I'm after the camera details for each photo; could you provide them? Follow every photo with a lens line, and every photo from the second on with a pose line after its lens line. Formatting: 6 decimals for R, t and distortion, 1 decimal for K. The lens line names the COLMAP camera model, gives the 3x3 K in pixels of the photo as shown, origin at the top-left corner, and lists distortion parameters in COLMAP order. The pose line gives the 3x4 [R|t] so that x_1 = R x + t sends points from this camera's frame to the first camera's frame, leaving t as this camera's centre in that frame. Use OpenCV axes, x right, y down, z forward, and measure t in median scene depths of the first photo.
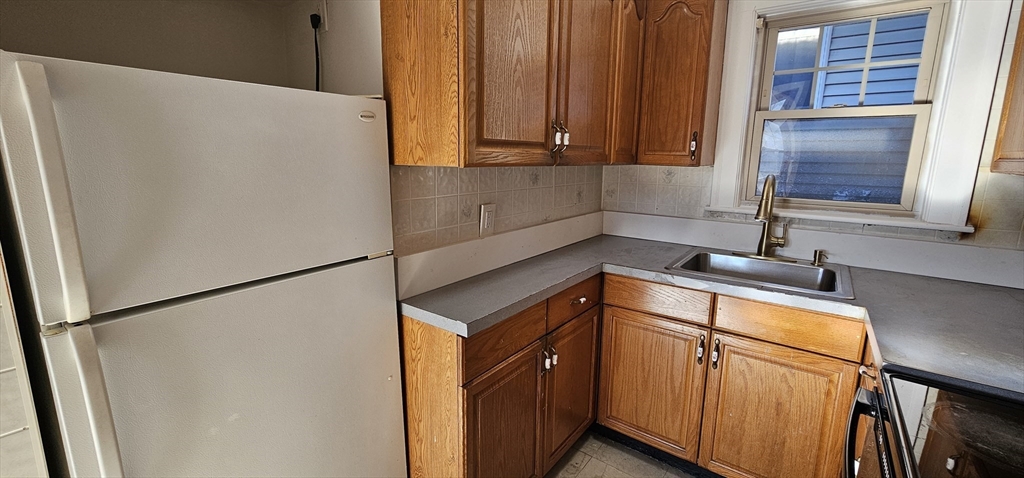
lens RADIAL K [[422.7, 0, 511.0], [0, 422.7, 237.6], [0, 0, 1]] dist [-0.001242, -0.000063]
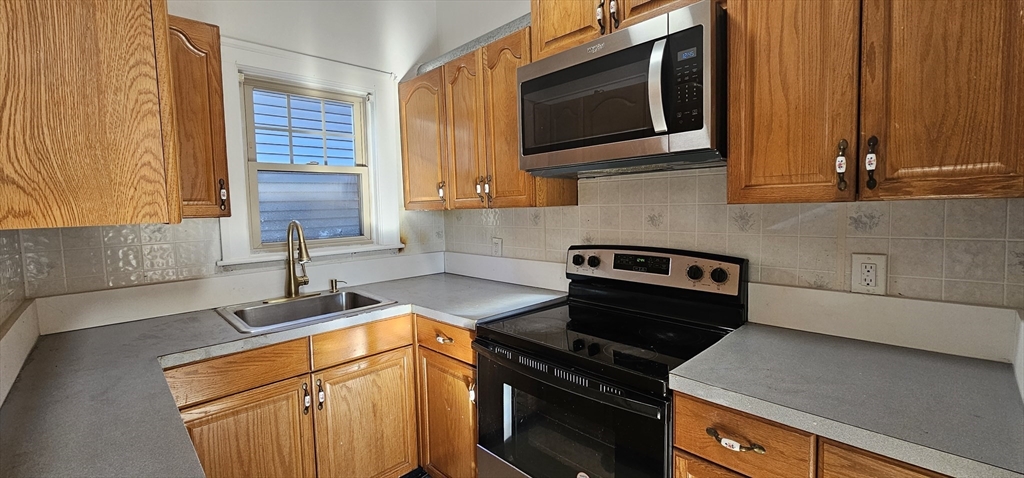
lens RADIAL K [[422.7, 0, 512.7], [0, 422.7, 236.6], [0, 0, 1]] dist [-0.001242, -0.000063]
pose [[0.151898, -0.093014, 0.984010, -0.403155], [0.216741, 0.974465, 0.058654, -0.053410], [-0.964339, 0.204366, 0.168180, 0.299733]]
